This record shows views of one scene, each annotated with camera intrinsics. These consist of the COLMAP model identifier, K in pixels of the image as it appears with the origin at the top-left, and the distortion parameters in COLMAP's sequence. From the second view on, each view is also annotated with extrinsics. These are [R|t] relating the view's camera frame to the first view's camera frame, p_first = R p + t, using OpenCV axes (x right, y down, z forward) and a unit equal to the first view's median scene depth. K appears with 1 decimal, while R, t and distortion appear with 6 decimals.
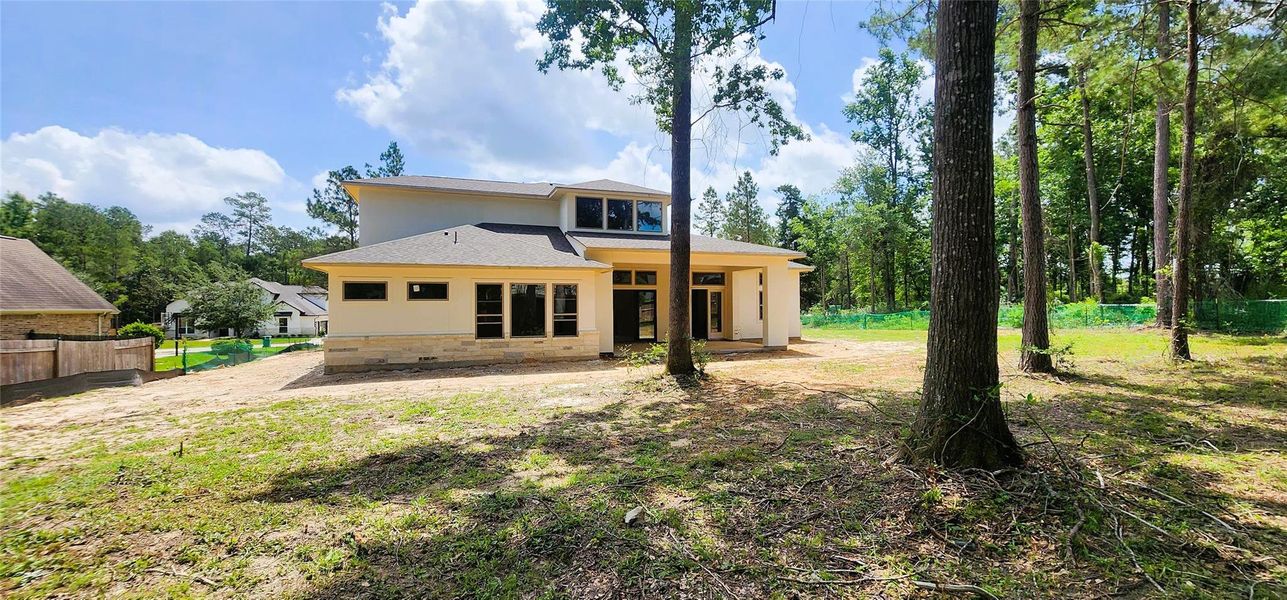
lens RADIAL K [[520.3, 0, 643.5], [0, 520.3, 300.0], [0, 0, 1]] dist [0.001821, 0.000381]
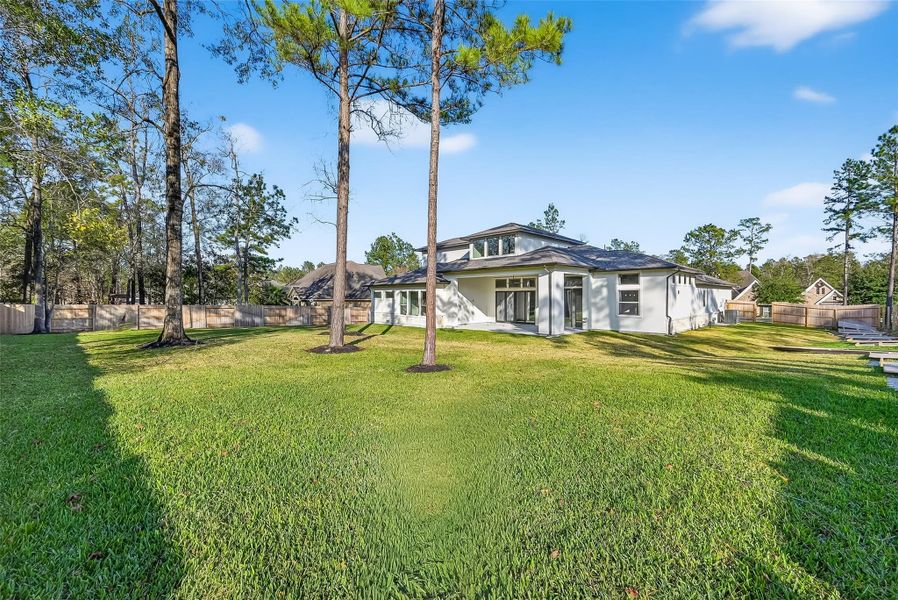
lens RADIAL K [[349.7, 0, 453.2], [0, 349.7, 298.9], [0, 0, 1]] dist [0.000892, -0.000039]
pose [[0.407208, 0.014046, -0.913227, 1.204332], [0.006156, 0.999817, 0.018122, -0.021620], [0.913315, -0.013002, 0.407047, 0.559195]]
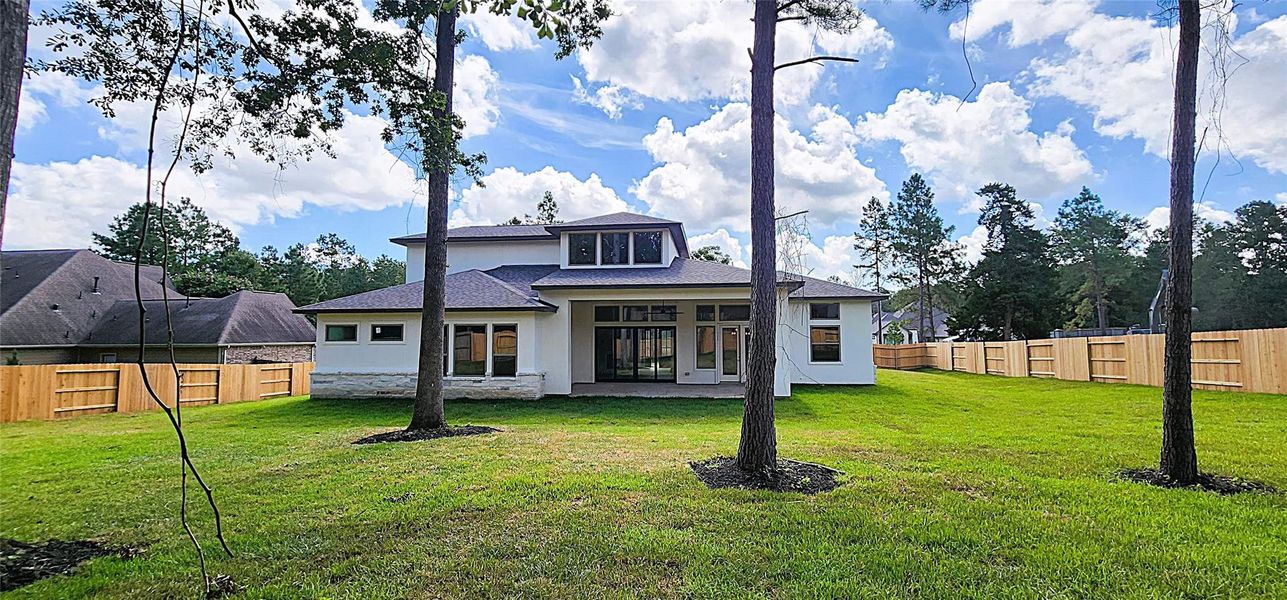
lens RADIAL K [[535.6, 0, 645.8], [0, 535.6, 305.5], [0, 0, 1]] dist [-0.002032, -0.000496]
pose [[0.890748, -0.026645, -0.453715, 0.582682], [0.004901, 0.998785, -0.049033, -0.015135], [0.454471, 0.041453, 0.889797, 0.205865]]
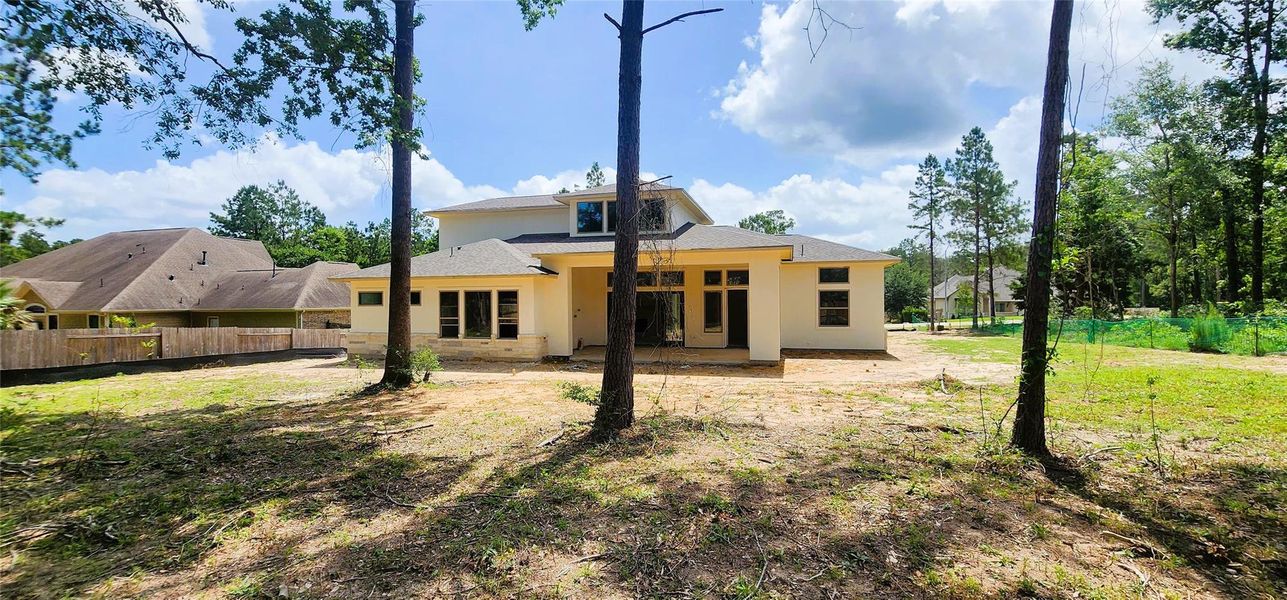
lens RADIAL K [[520.3, 0, 643.5], [0, 520.3, 300.0], [0, 0, 1]] dist [0.001821, 0.000381]
pose [[0.816535, -0.002737, -0.577290, 0.725078], [0.008888, 0.999930, 0.007830, -0.016763], [0.577228, -0.011524, 0.816502, 0.289761]]
